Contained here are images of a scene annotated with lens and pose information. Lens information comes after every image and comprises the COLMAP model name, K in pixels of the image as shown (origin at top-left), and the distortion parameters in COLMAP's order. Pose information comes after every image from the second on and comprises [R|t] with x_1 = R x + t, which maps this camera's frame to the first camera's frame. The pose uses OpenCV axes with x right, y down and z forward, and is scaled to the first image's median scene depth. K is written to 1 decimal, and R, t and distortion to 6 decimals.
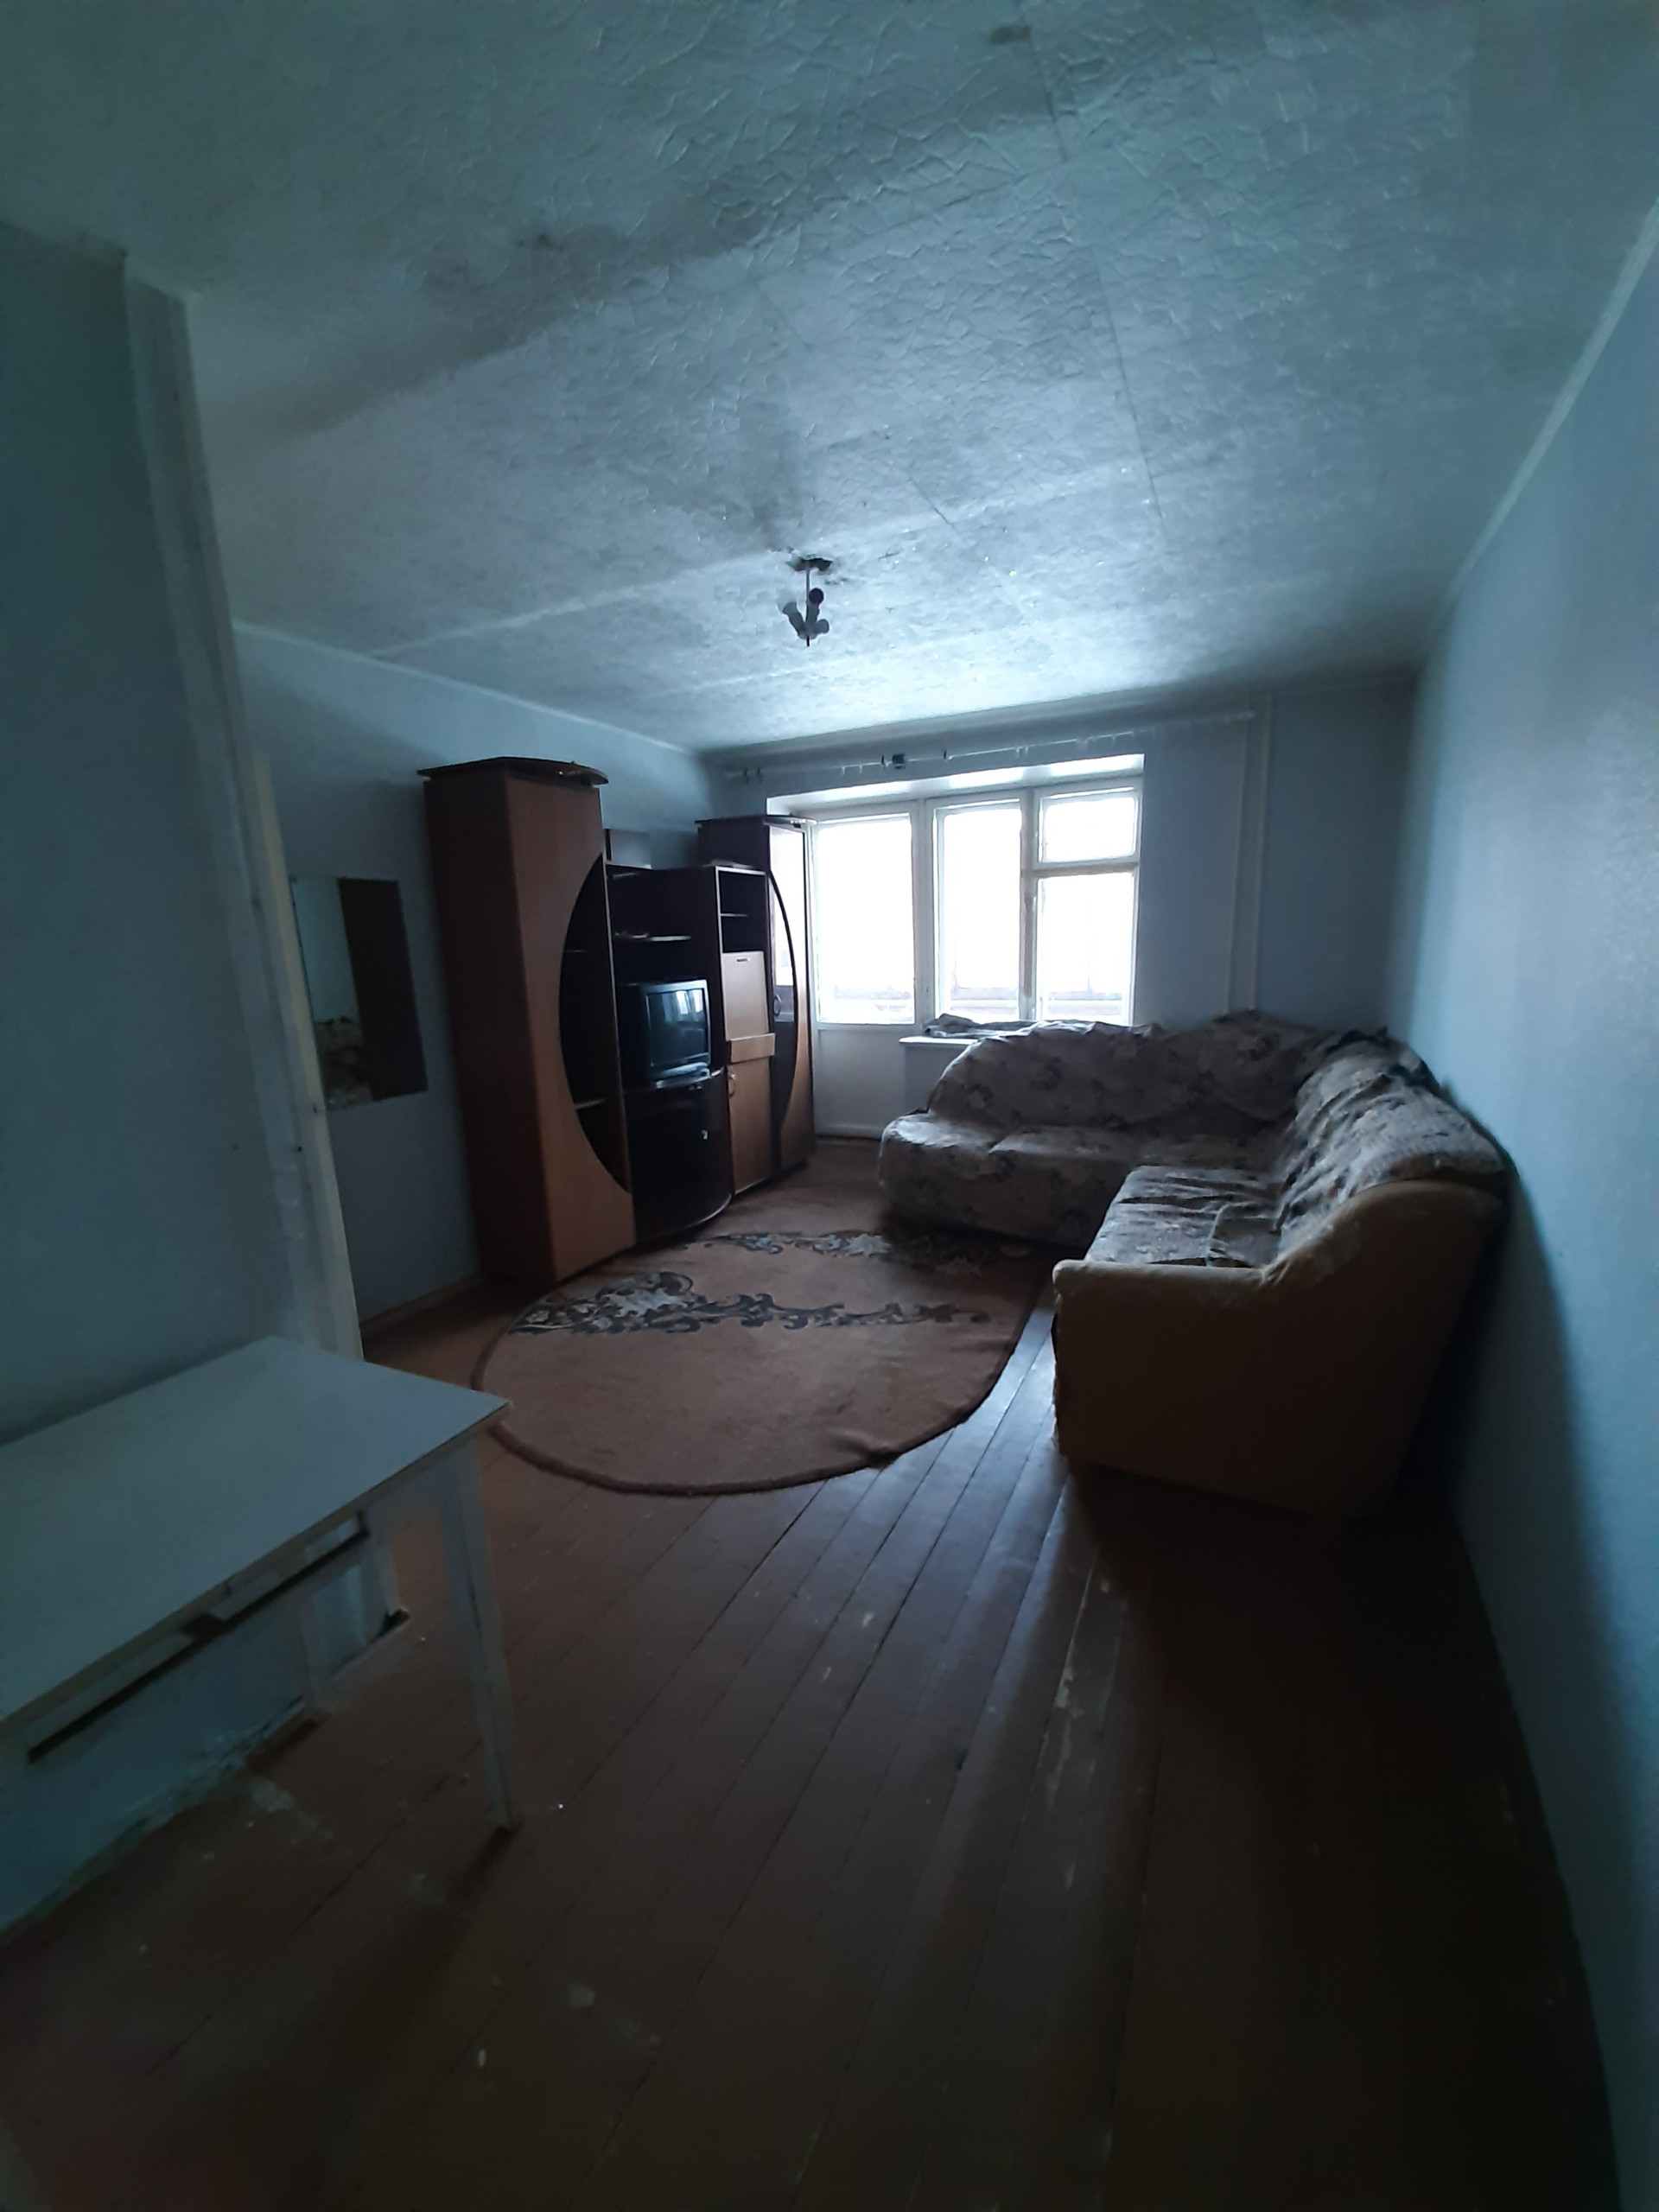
lens RADIAL K [[866.5, 0, 828.2], [0, 866.5, 1120.9], [0, 0, 1]] dist [0.002335, -0.011110]
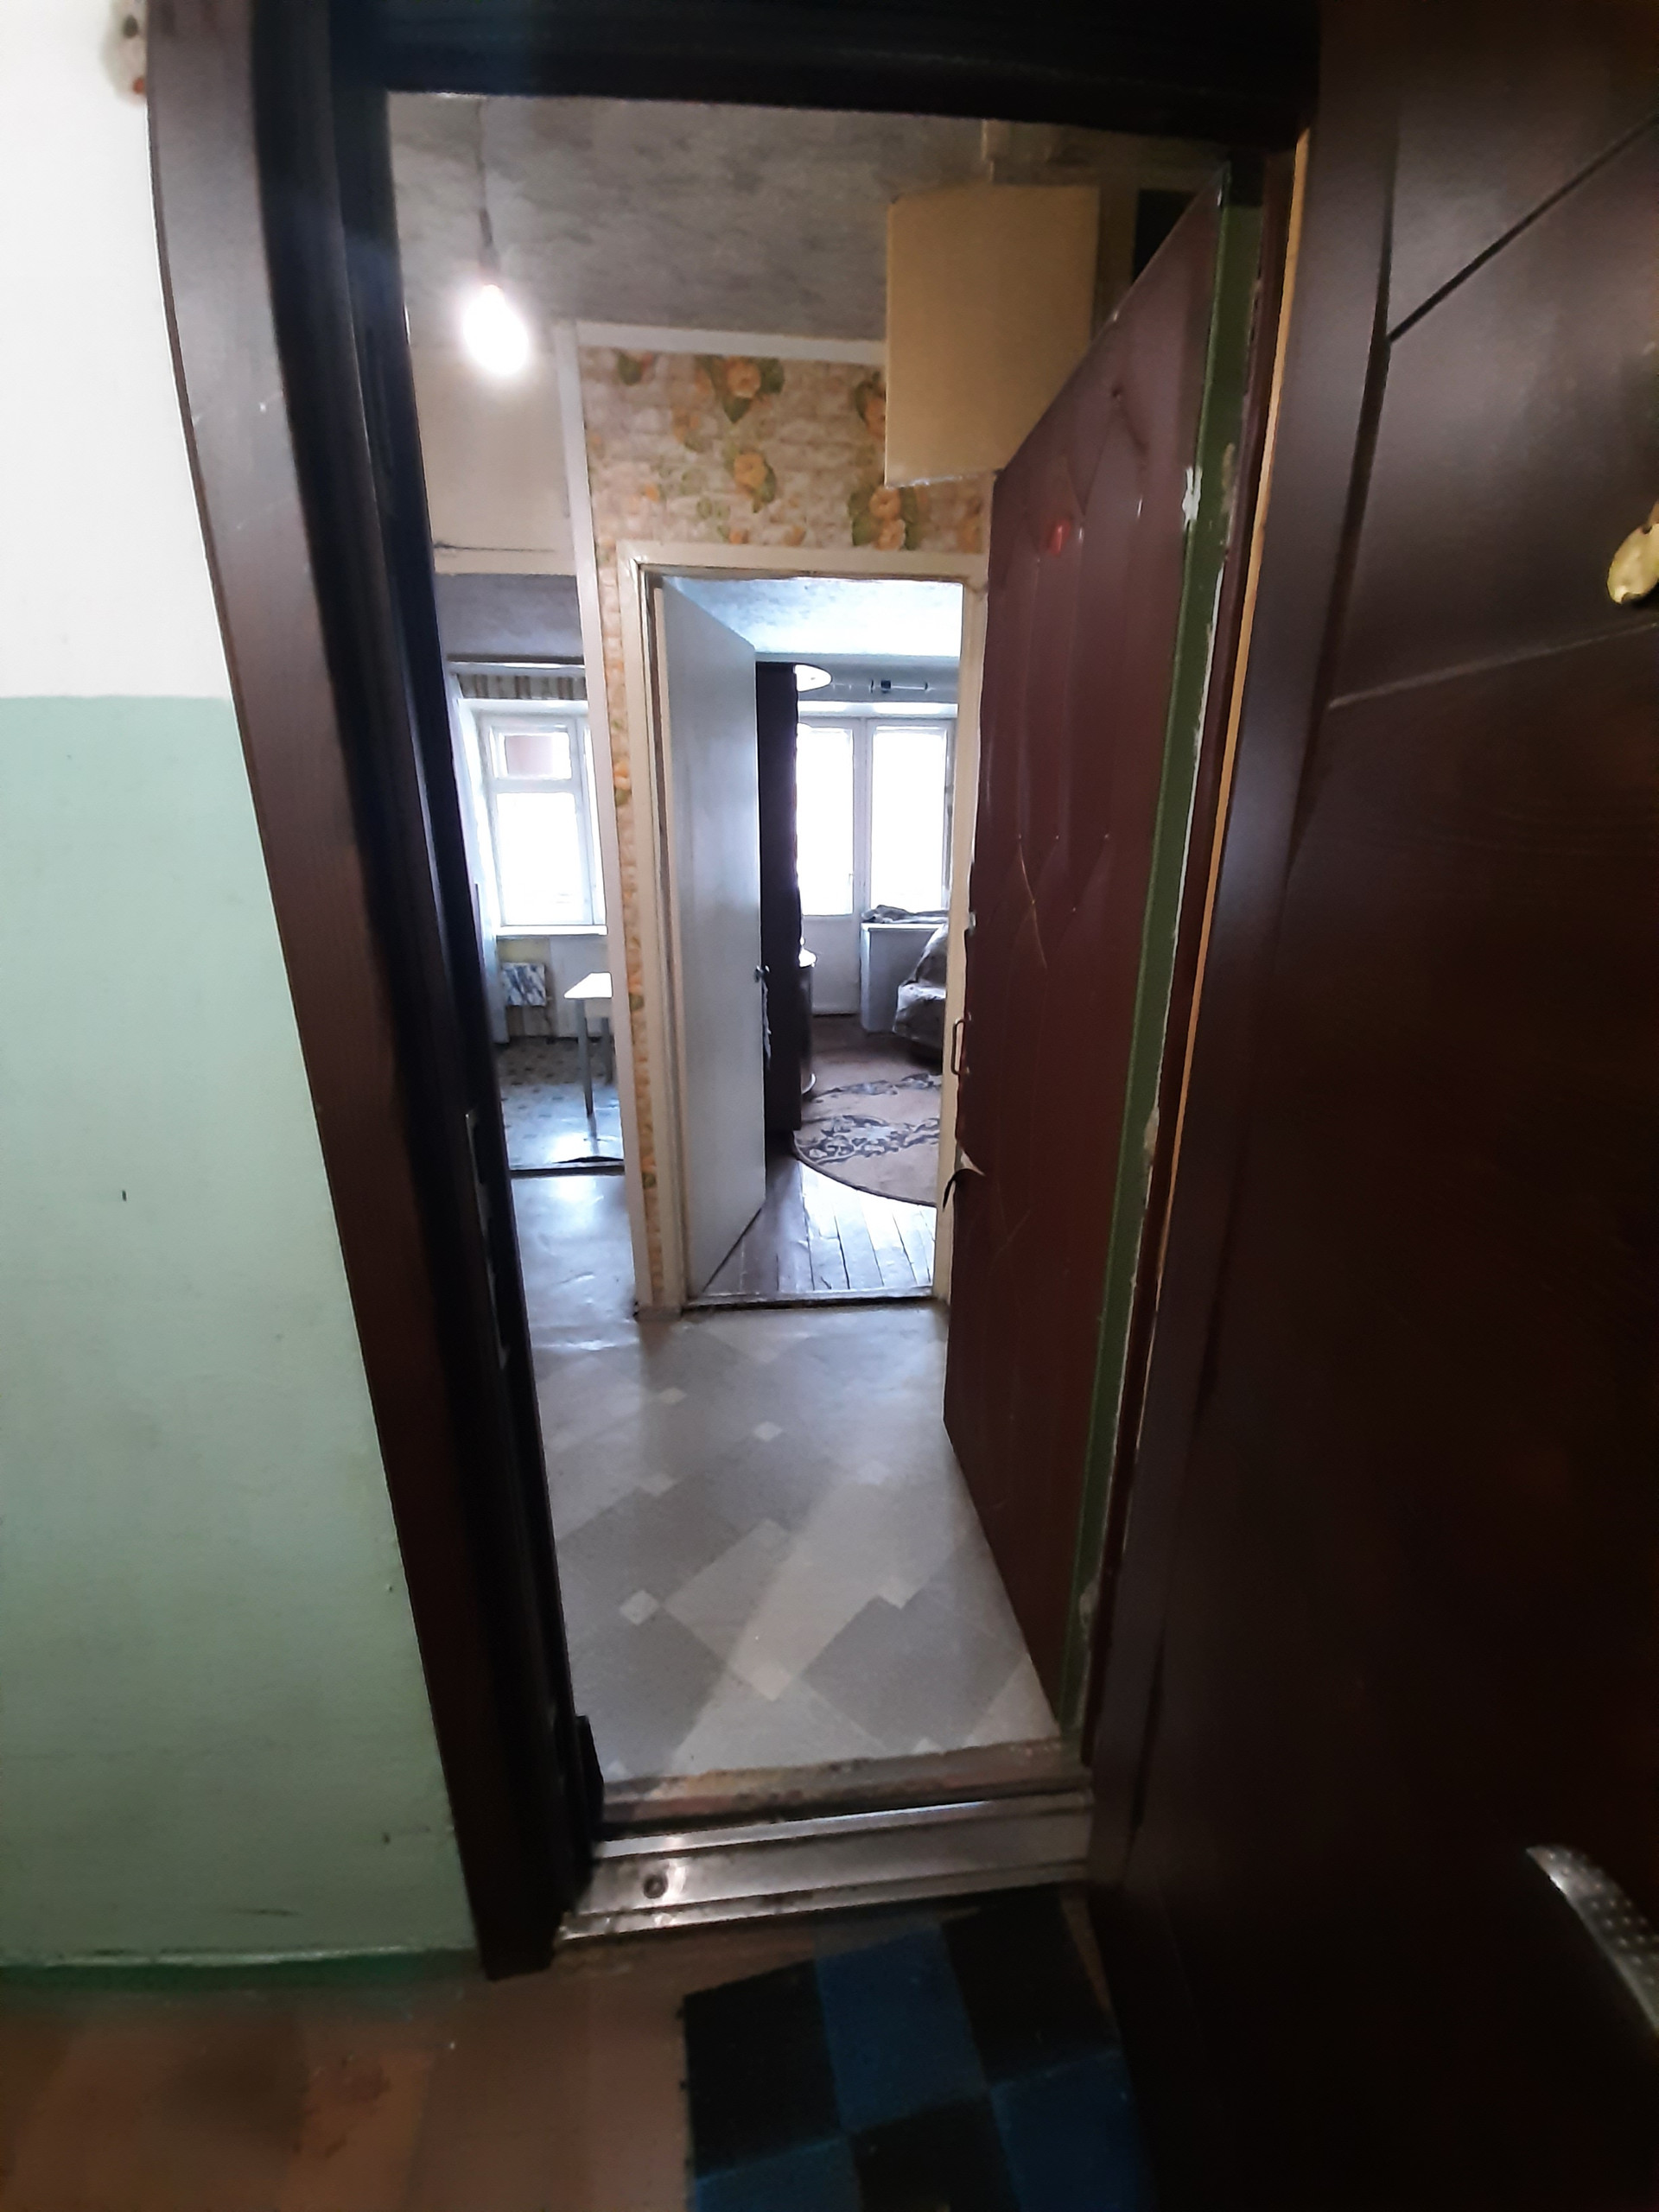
lens RADIAL K [[866.5, 0, 828.2], [0, 866.5, 1120.9], [0, 0, 1]] dist [0.002335, -0.011110]
pose [[0.858711, -0.133532, 0.494758, -0.826719], [0.085654, 0.989273, 0.118335, 0.037514], [-0.505252, -0.059238, 0.860936, -0.031443]]
